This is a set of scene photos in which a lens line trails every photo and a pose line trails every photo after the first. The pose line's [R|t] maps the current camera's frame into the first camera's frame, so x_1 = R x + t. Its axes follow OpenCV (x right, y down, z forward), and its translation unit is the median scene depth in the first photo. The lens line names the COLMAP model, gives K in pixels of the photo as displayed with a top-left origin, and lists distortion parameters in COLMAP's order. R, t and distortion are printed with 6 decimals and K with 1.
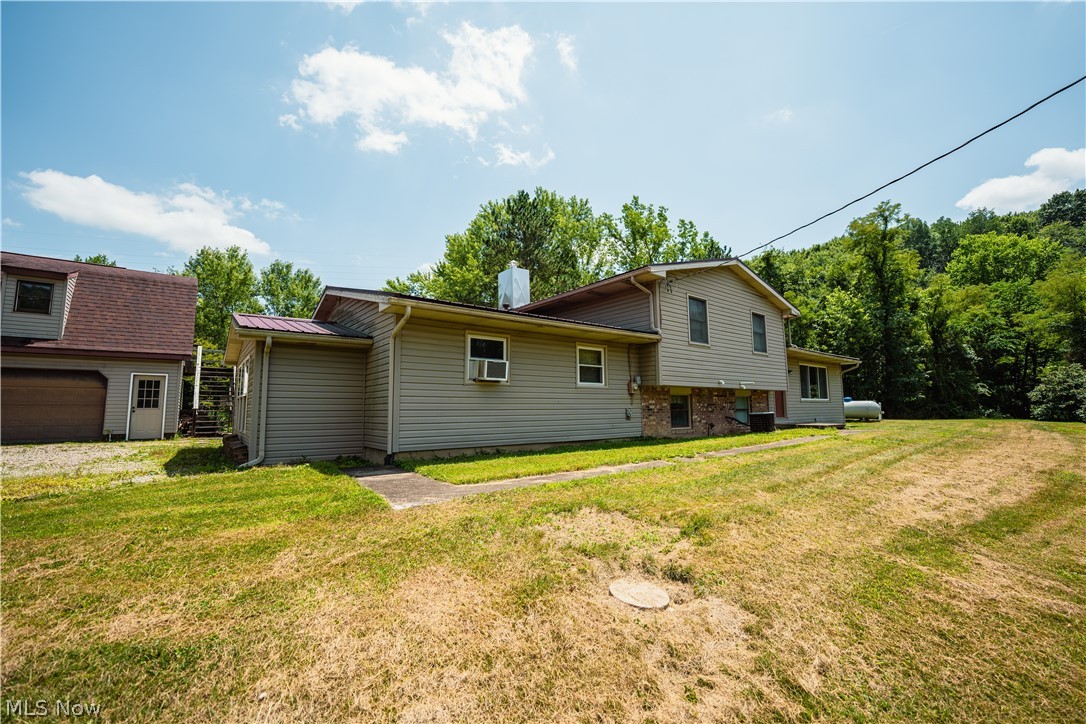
lens RADIAL K [[445.9, 0, 543.0], [0, 445.9, 362.0], [0, 0, 1]] dist [0.011092, -0.007281]
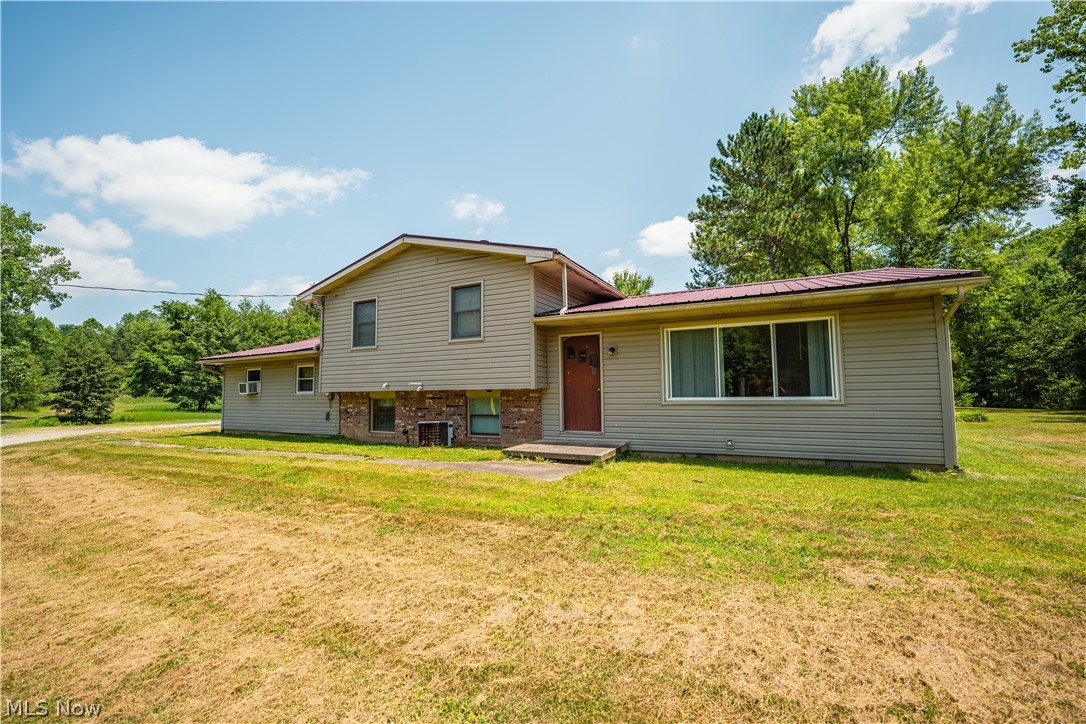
lens RADIAL K [[445.9, 0, 543.0], [0, 445.9, 362.0], [0, 0, 1]] dist [0.011092, -0.007281]
pose [[0.403929, -0.053979, -0.913196, 1.421375], [0.105269, 0.994369, -0.012214, 0.043764], [0.908713, -0.091198, 0.407337, 0.973974]]
